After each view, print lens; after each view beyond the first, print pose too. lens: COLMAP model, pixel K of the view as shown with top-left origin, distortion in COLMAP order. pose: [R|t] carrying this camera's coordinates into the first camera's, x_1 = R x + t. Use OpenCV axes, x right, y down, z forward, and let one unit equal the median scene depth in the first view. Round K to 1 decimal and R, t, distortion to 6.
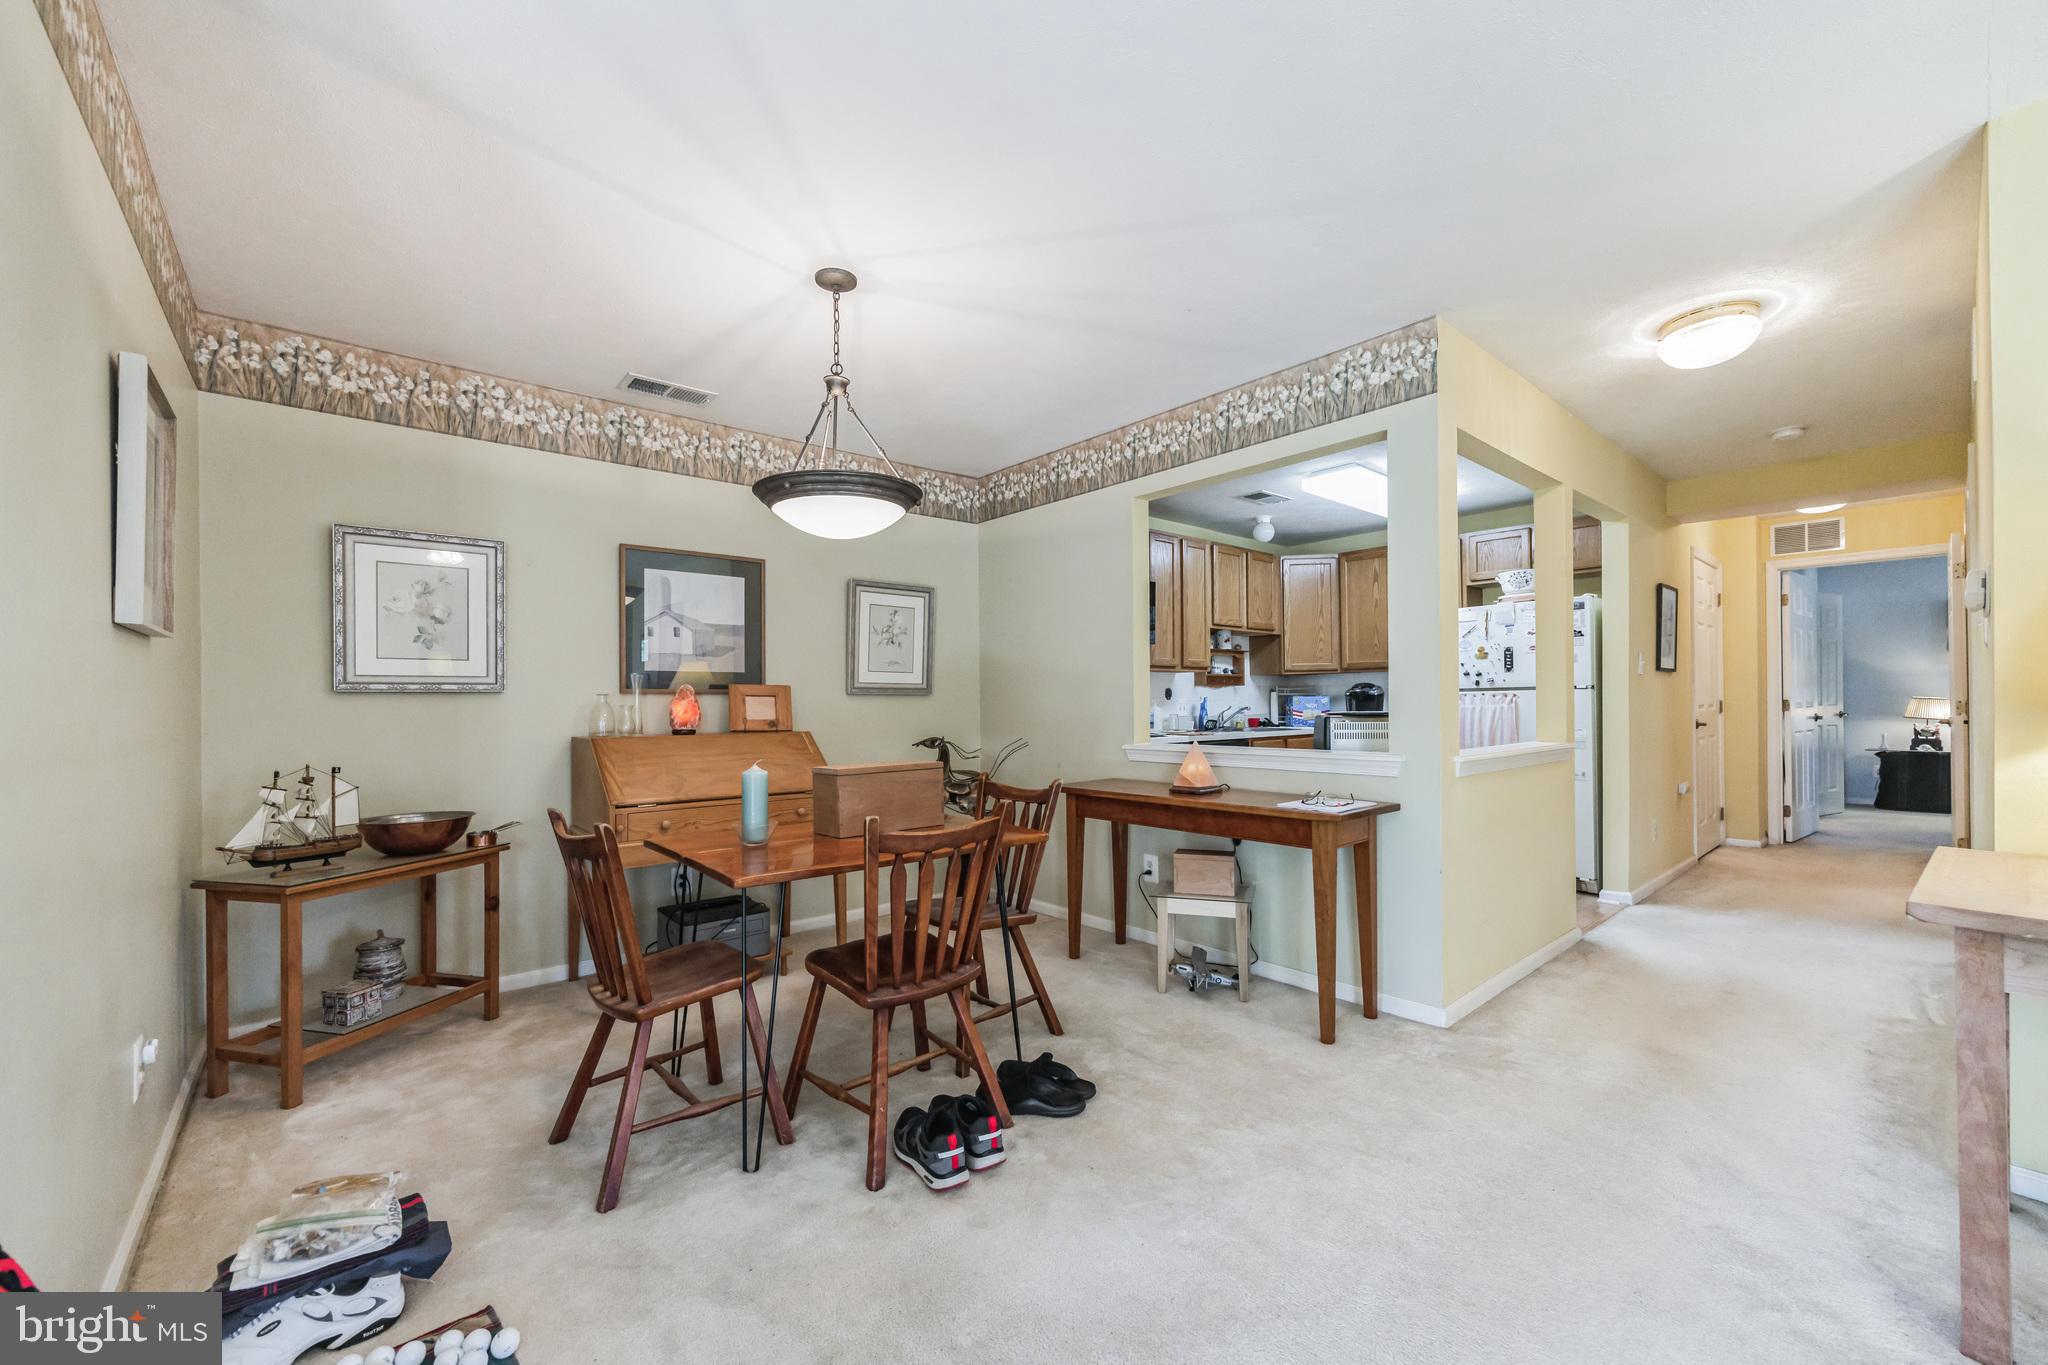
lens RADIAL K [[801.9, 0, 1016.0], [0, 801.9, 699.5], [0, 0, 1]] dist [-0.000017, -0.000067]
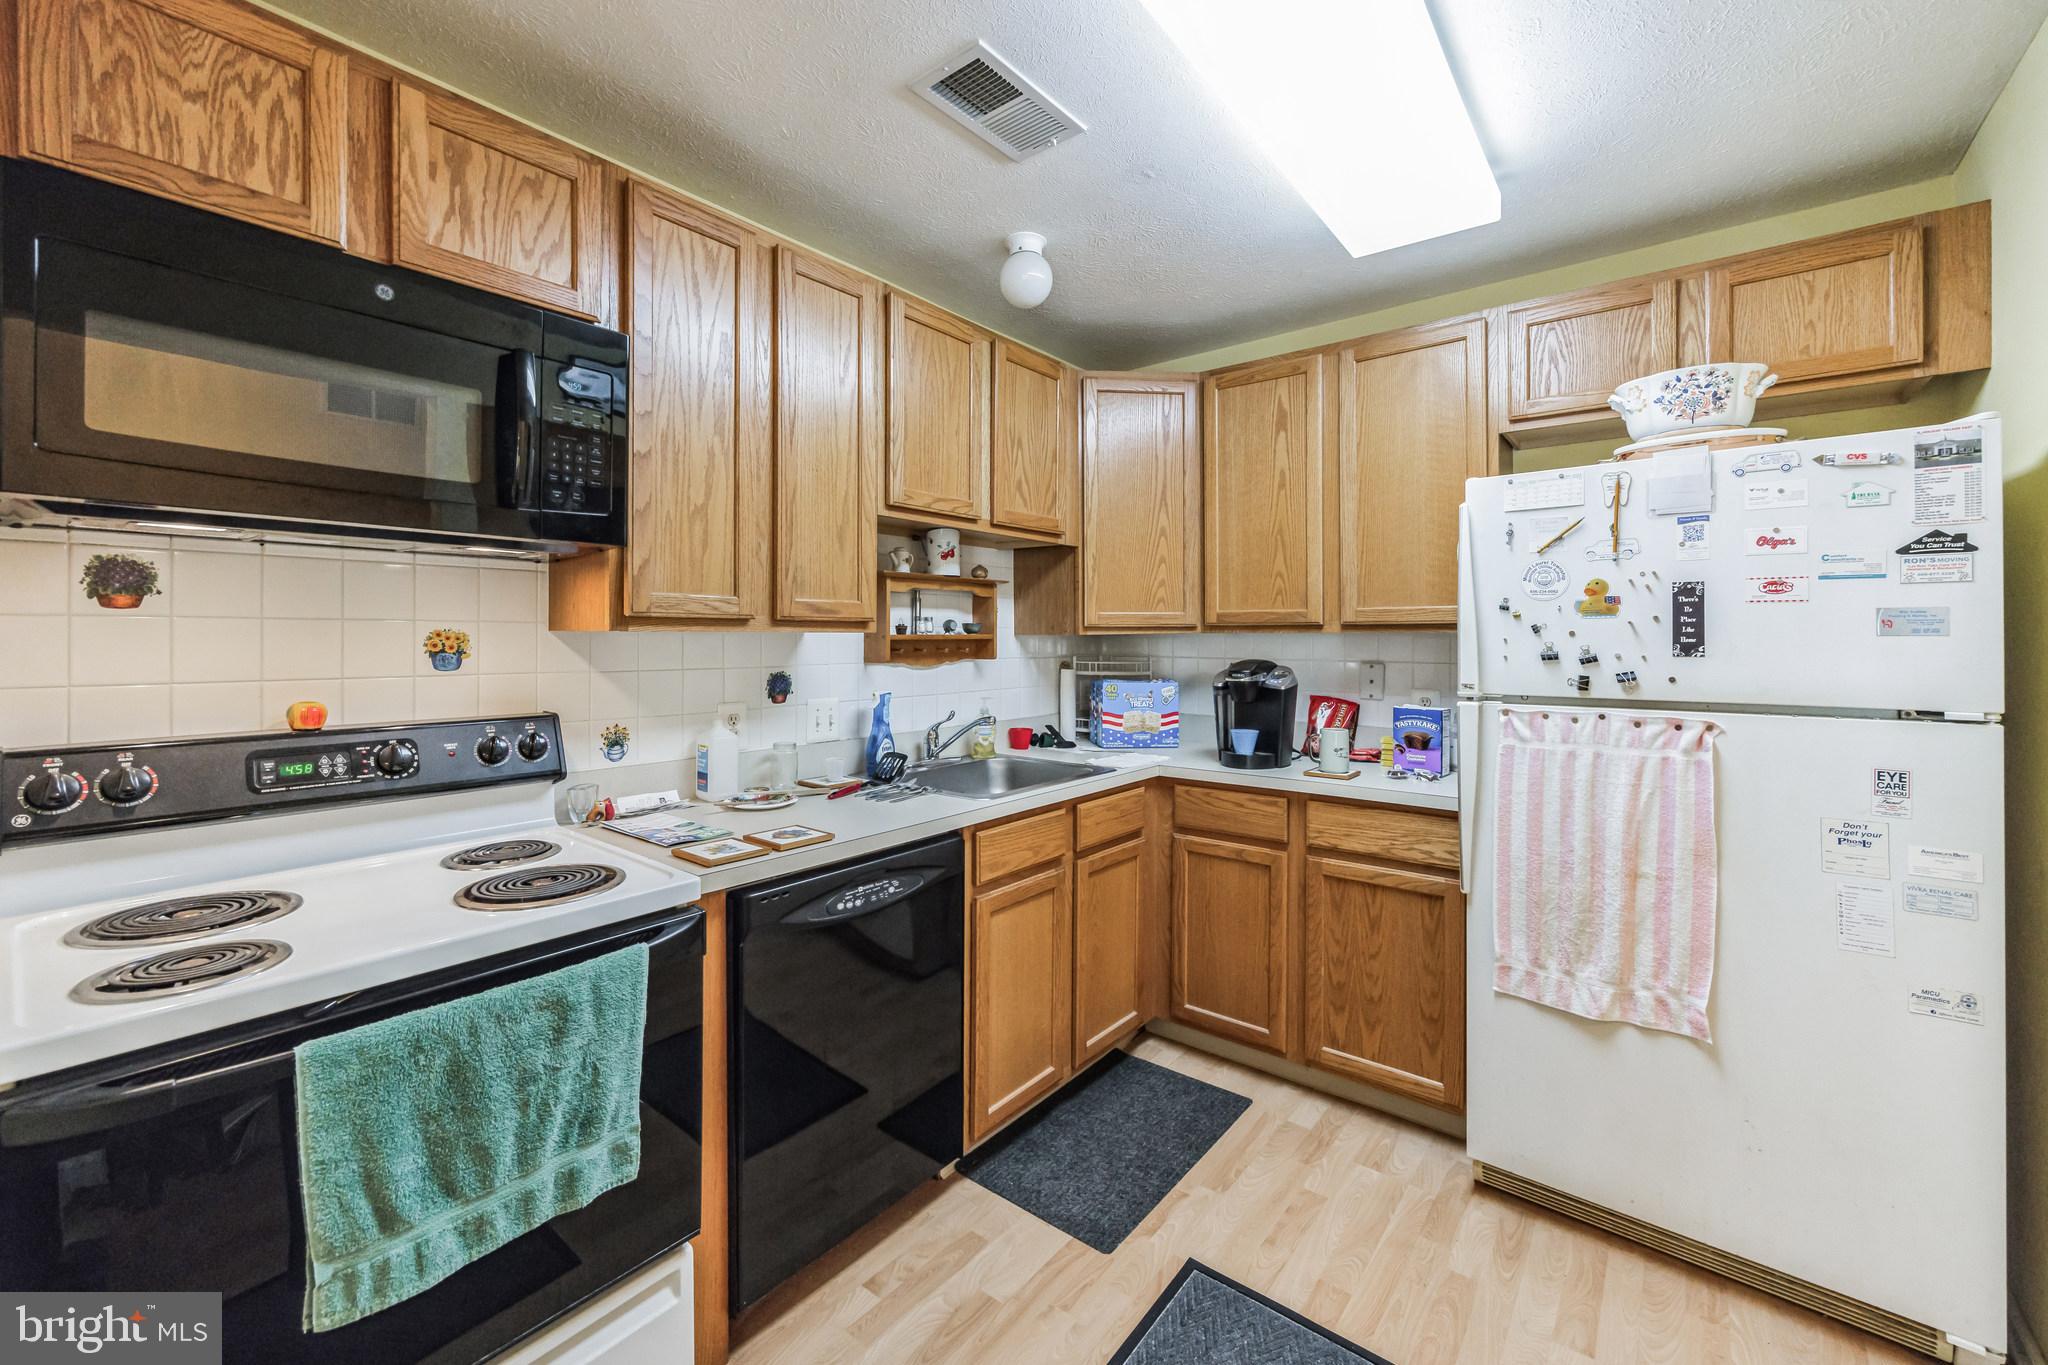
lens RADIAL K [[824.3, 0, 1015.4], [0, 824.3, 634.1], [0, 0, 1]] dist [0.001299, 0.000005]
pose [[0.982775, 0.012977, 0.184352, 0.321404], [-0.012921, 0.999915, -0.001502, -0.046536], [-0.184356, -0.000906, 0.982859, 0.838641]]
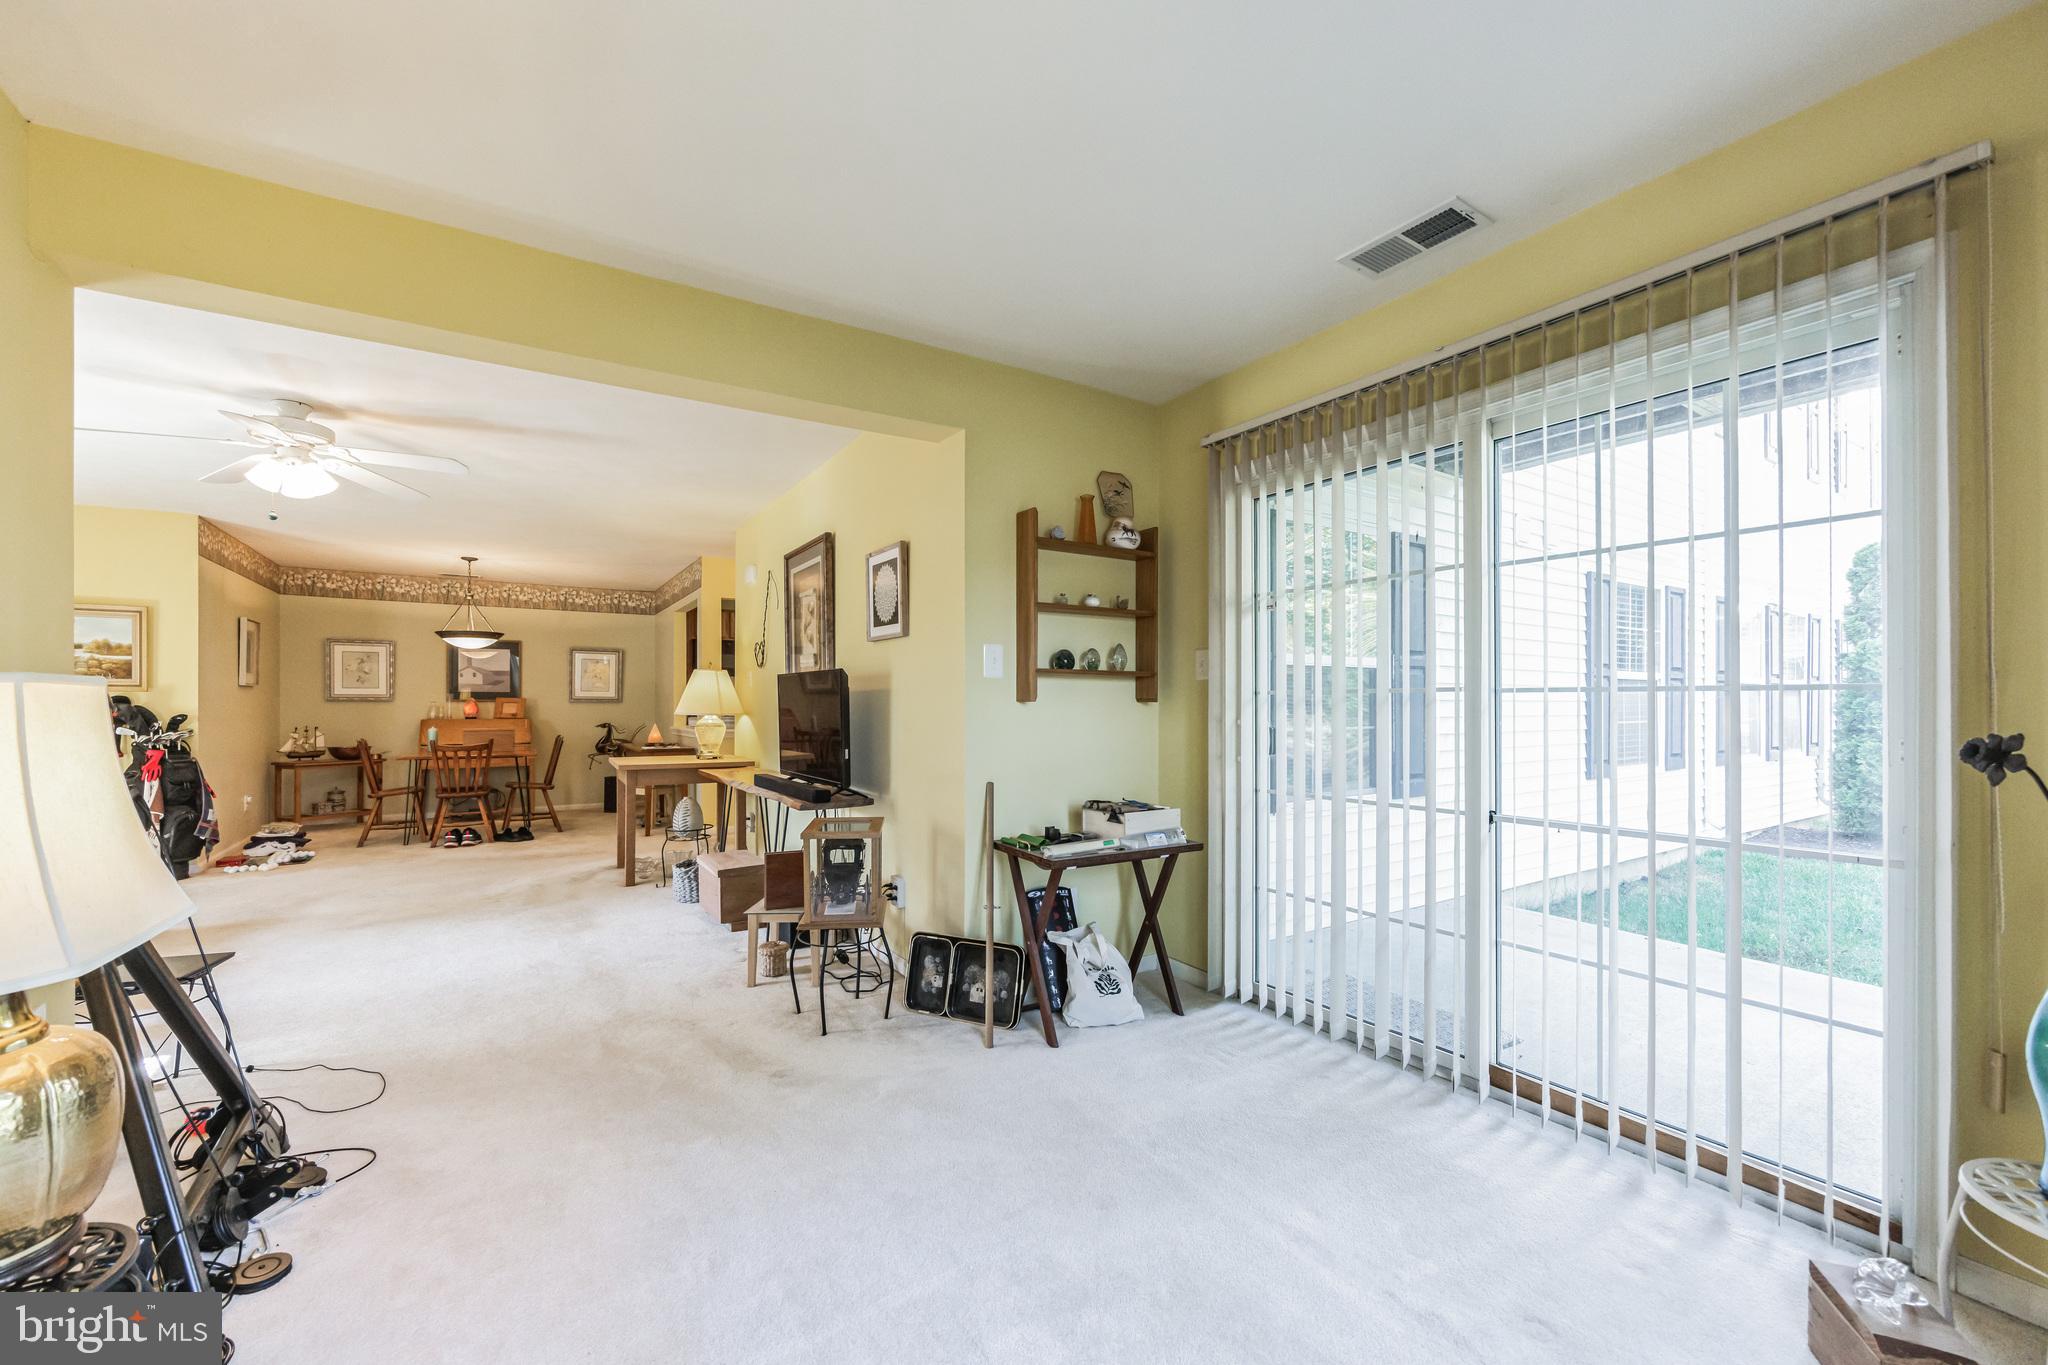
lens RADIAL K [[801.9, 0, 1016.0], [0, 801.9, 699.5], [0, 0, 1]] dist [-0.000017, -0.000067]
pose [[0.990559, 0.008237, -0.136837, 1.247336], [-0.008701, 0.999958, -0.002787, -0.017361], [0.136809, 0.003951, 0.990590, -0.929892]]
